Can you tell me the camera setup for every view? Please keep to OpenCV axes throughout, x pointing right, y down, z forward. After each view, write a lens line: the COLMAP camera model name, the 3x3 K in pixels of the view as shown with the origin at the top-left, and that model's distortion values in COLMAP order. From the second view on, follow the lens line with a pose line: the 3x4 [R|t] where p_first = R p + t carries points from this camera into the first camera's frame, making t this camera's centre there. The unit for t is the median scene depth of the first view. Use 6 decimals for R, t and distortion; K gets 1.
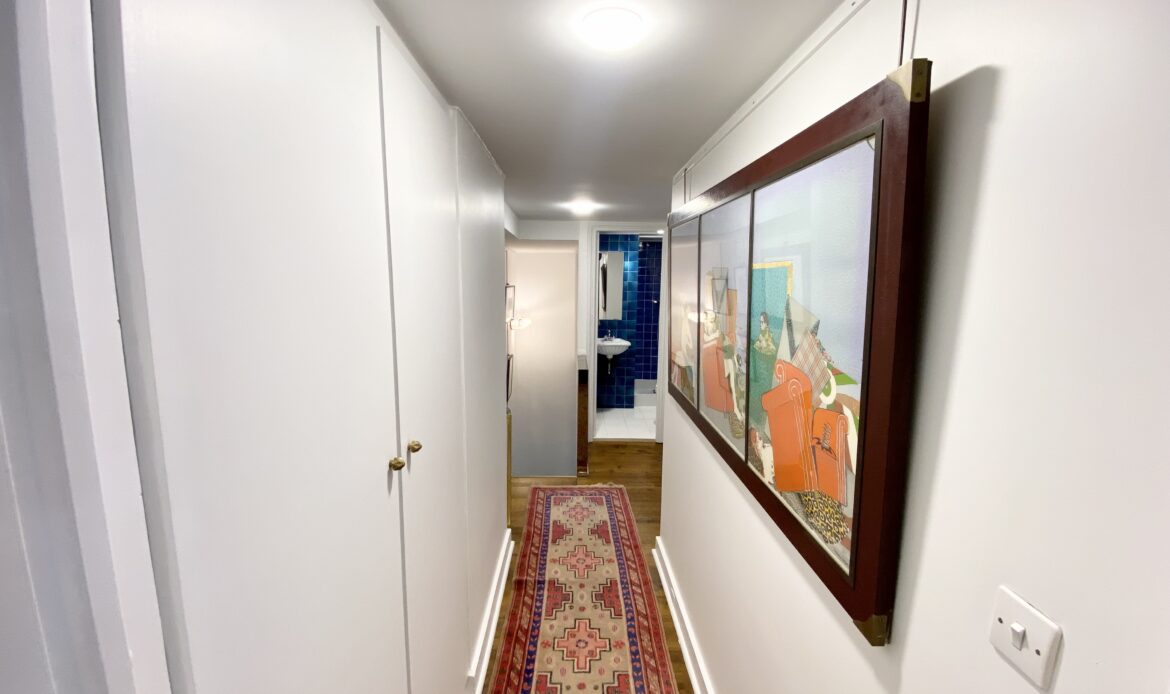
lens RADIAL K [[468.0, 0, 585.0], [0, 468.0, 347.0], [0, 0, 1]] dist [0.032405, -0.027379]
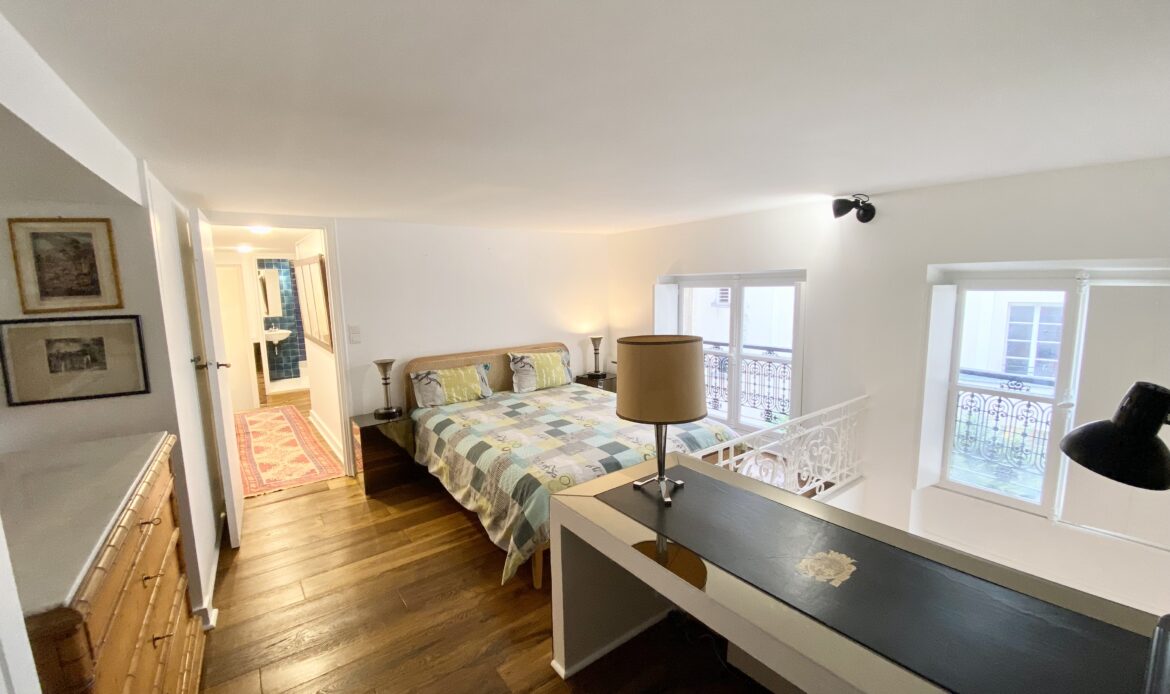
lens RADIAL K [[468.0, 0, 585.0], [0, 468.0, 347.0], [0, 0, 1]] dist [0.032405, -0.027379]
pose [[0.803894, -0.103891, 0.585629, -0.034539], [0.109082, 0.993678, 0.026543, 0.100553], [-0.584684, 0.042544, 0.810145, -0.731233]]
